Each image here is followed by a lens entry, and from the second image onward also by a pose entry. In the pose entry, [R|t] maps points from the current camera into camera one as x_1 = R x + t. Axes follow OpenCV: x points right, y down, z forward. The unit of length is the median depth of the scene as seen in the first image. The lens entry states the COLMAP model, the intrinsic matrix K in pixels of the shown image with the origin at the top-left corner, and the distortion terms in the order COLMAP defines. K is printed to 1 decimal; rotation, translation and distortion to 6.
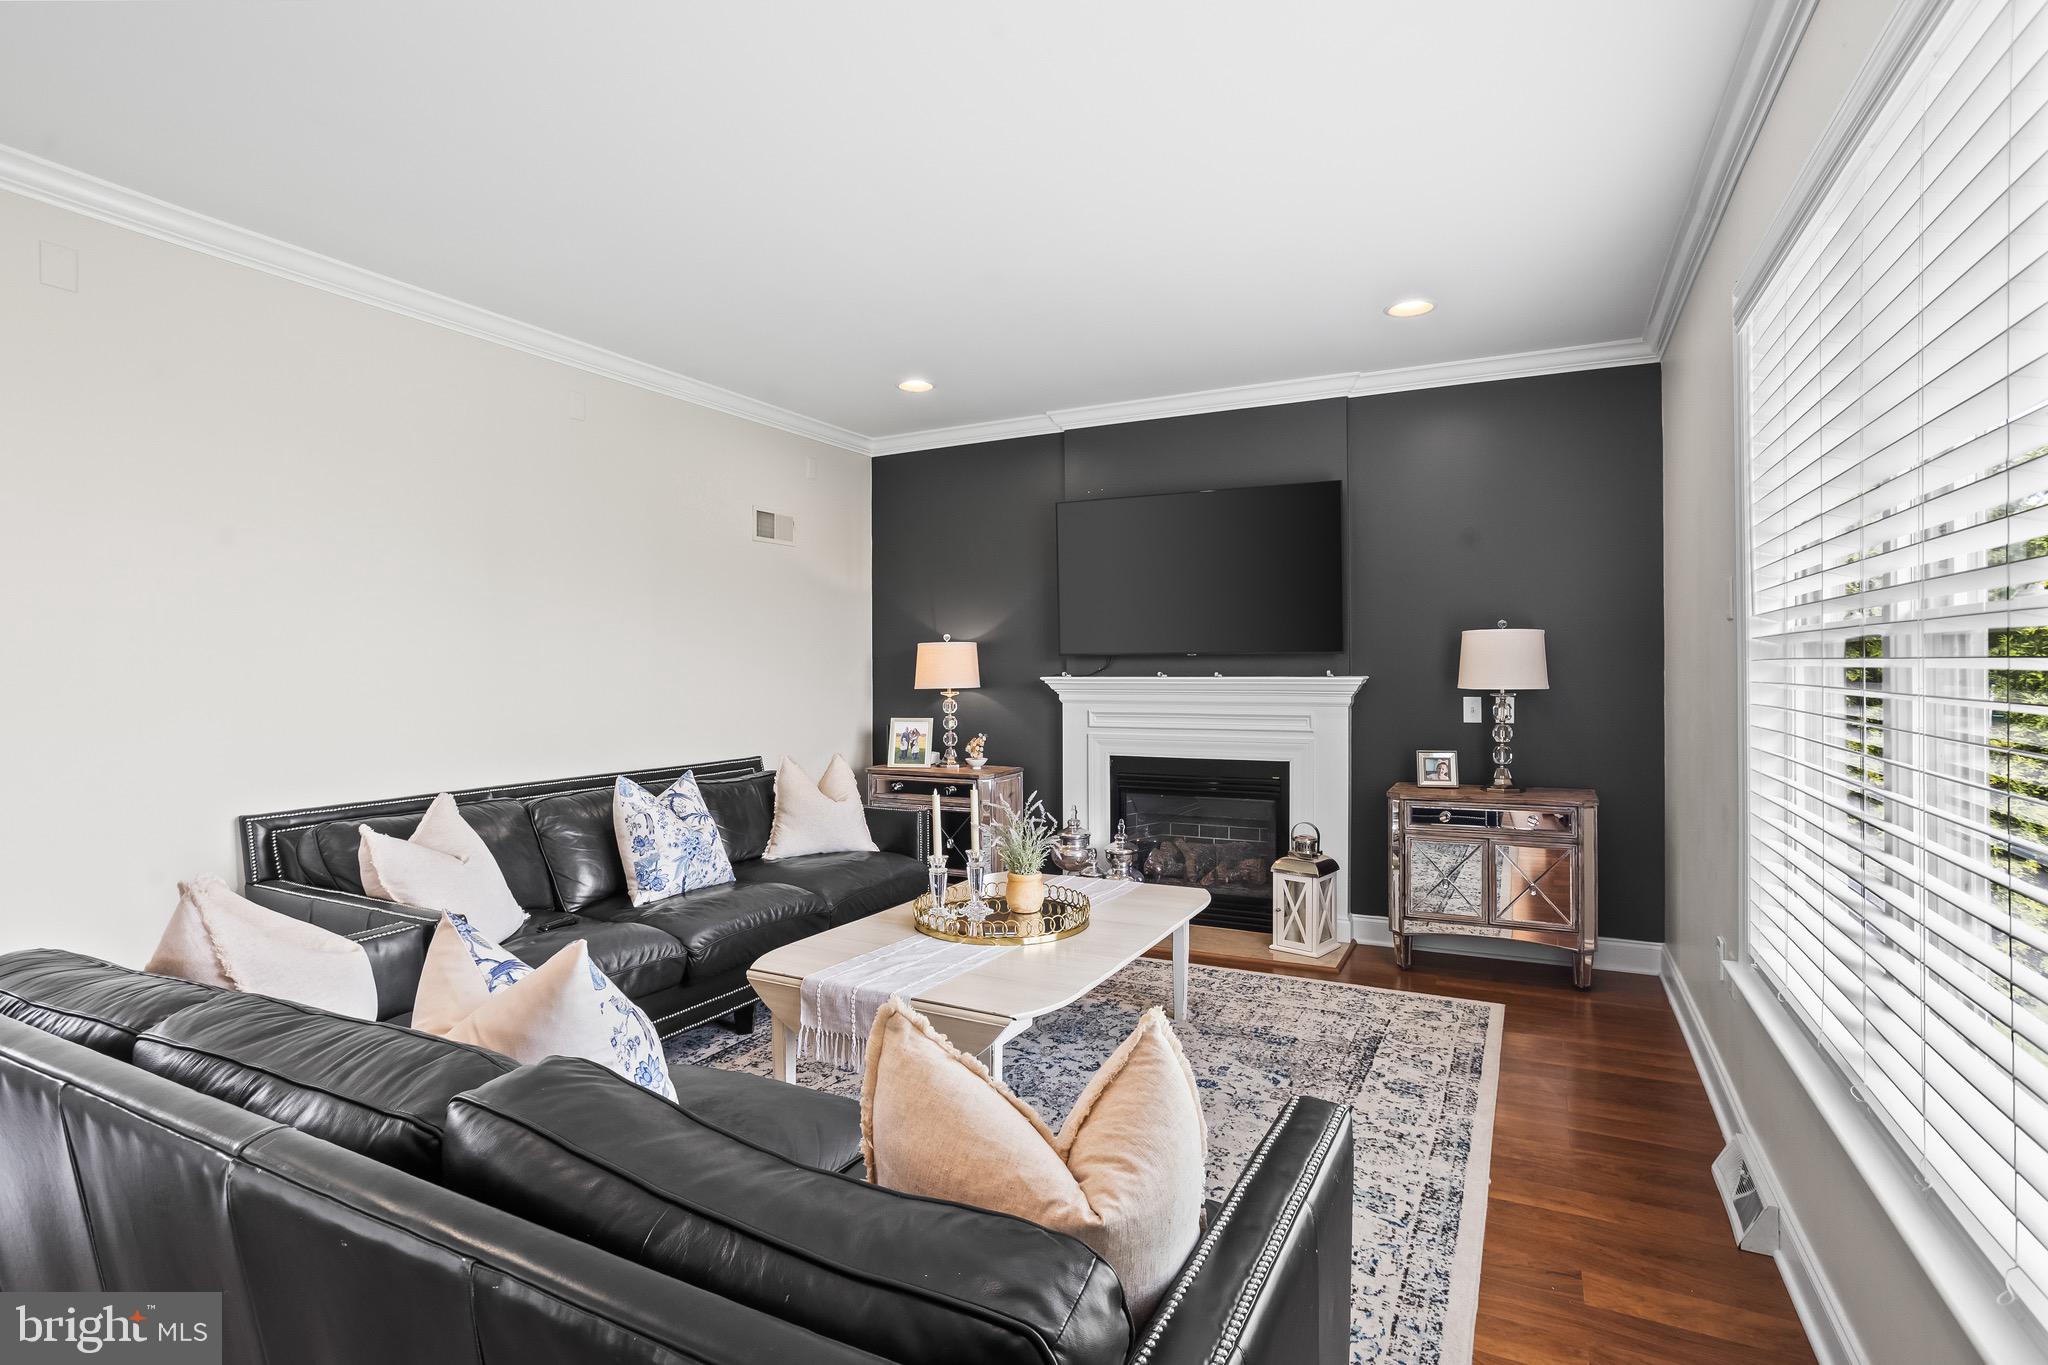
lens RADIAL K [[990.1, 0, 1028.6], [0, 990.1, 674.4], [0, 0, 1]] dist [-0.032079, 0.017137]
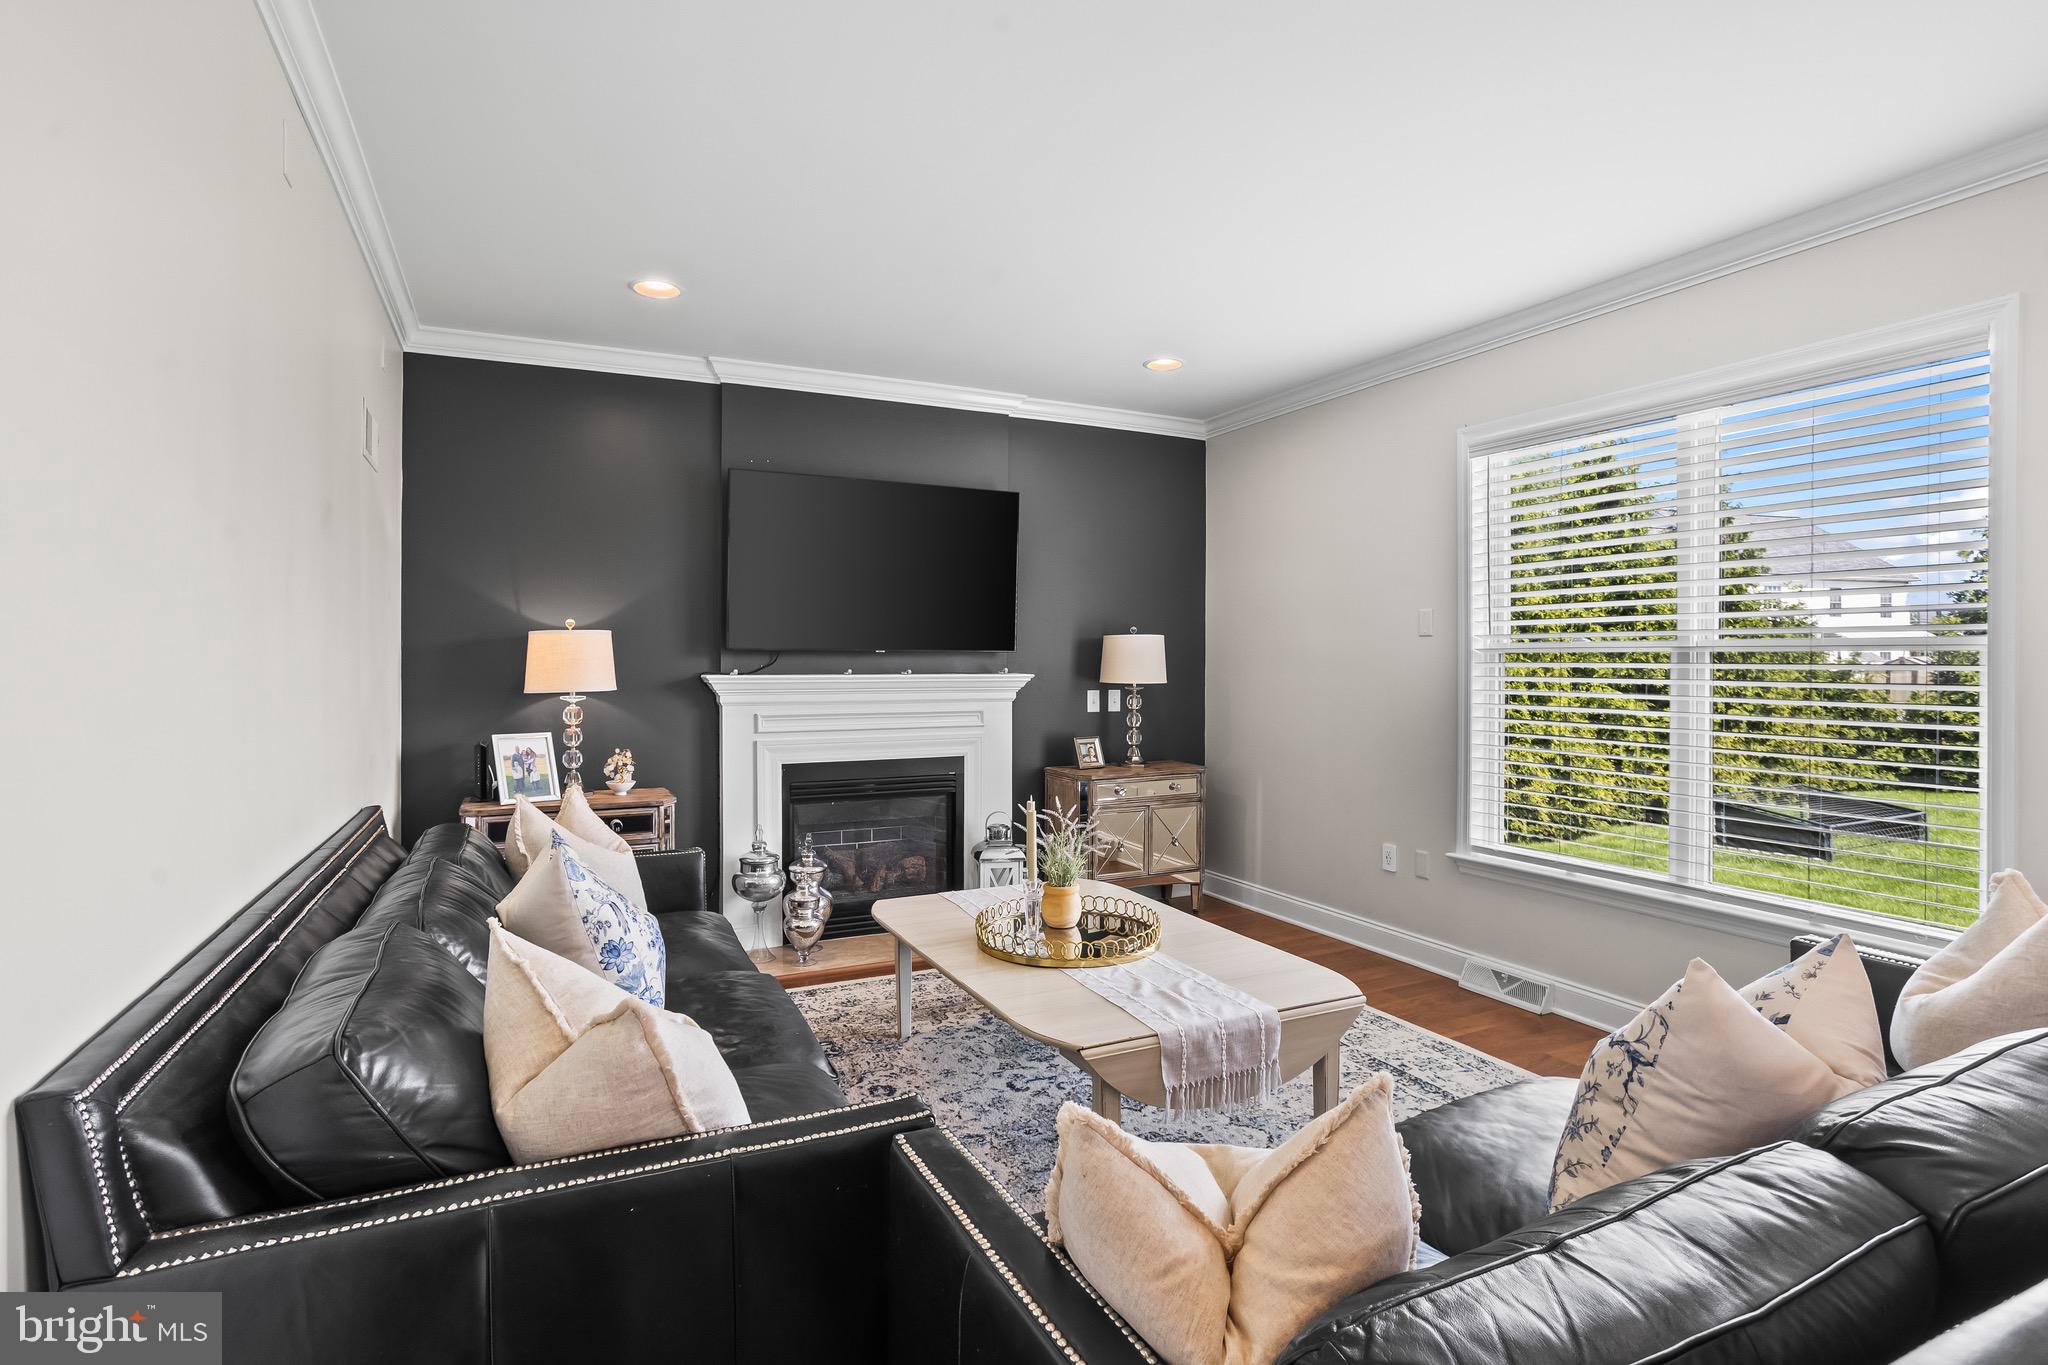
lens RADIAL K [[990.1, 0, 1030.7], [0, 990.1, 670.3], [0, 0, 1]] dist [-0.032079, 0.017137]
pose [[0.602540, 0.000624, 0.798088, -0.539126], [0.000984, 0.999998, -0.001525, -0.000196], [-0.798088, 0.001704, 0.602538, 0.323726]]
